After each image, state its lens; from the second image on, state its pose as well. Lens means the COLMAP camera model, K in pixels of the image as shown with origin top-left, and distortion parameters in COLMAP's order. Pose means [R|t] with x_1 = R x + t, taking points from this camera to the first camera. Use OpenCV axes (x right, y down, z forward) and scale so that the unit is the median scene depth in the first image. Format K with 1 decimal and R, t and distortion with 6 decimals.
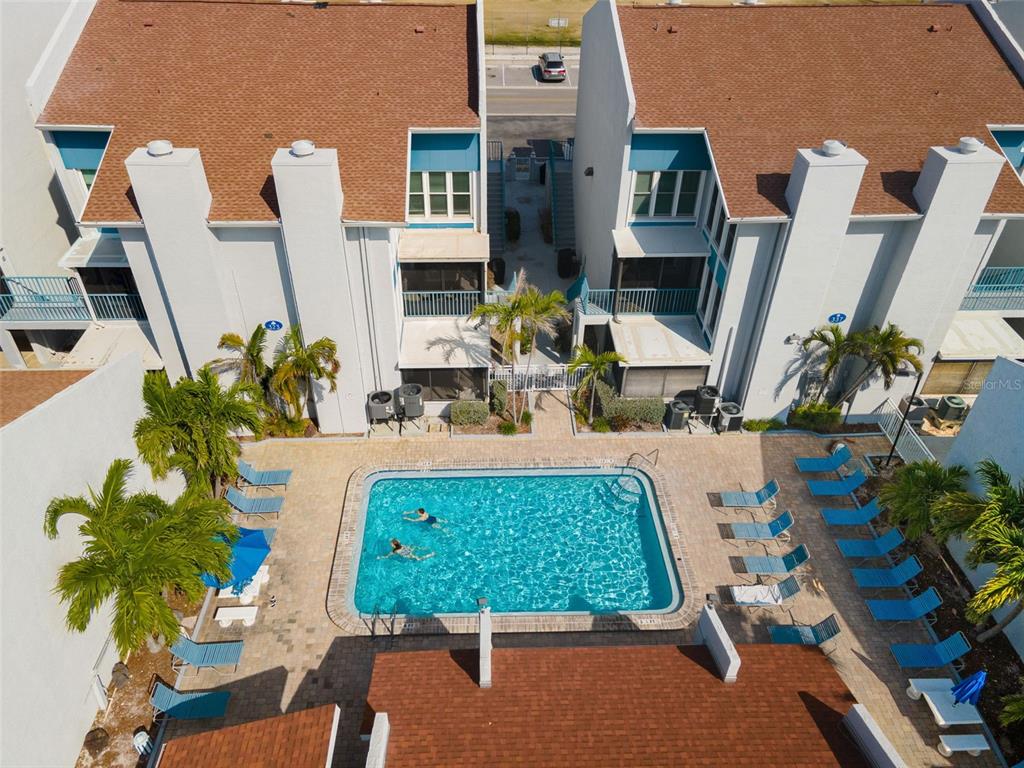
lens RADIAL K [[733.8, 0, 472.4], [0, 733.8, 399.0], [0, 0, 1]] dist [0.036048, 0.008049]
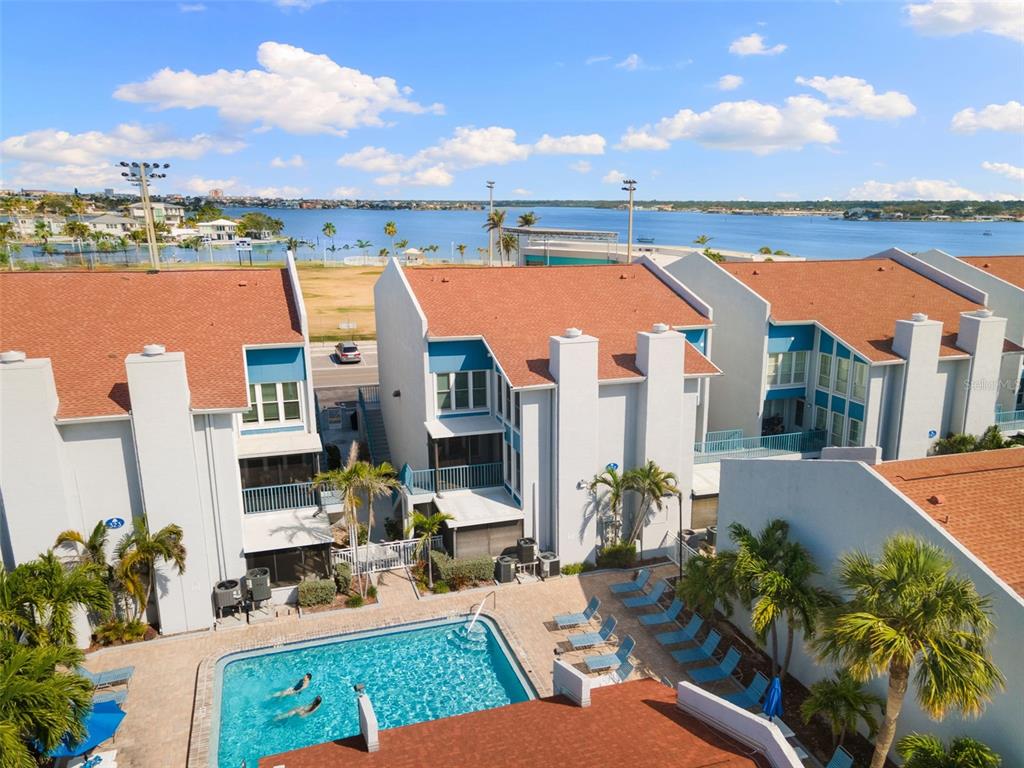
lens RADIAL K [[766.8, 0, 472.6], [0, 766.8, 412.7], [0, 0, 1]] dist [0.068563, 0.008112]
pose [[0.961038, -0.074417, 0.266211, -0.065089], [0.173662, 0.911828, -0.372037, 0.238675], [-0.215052, 0.403772, 0.889225, -0.128073]]
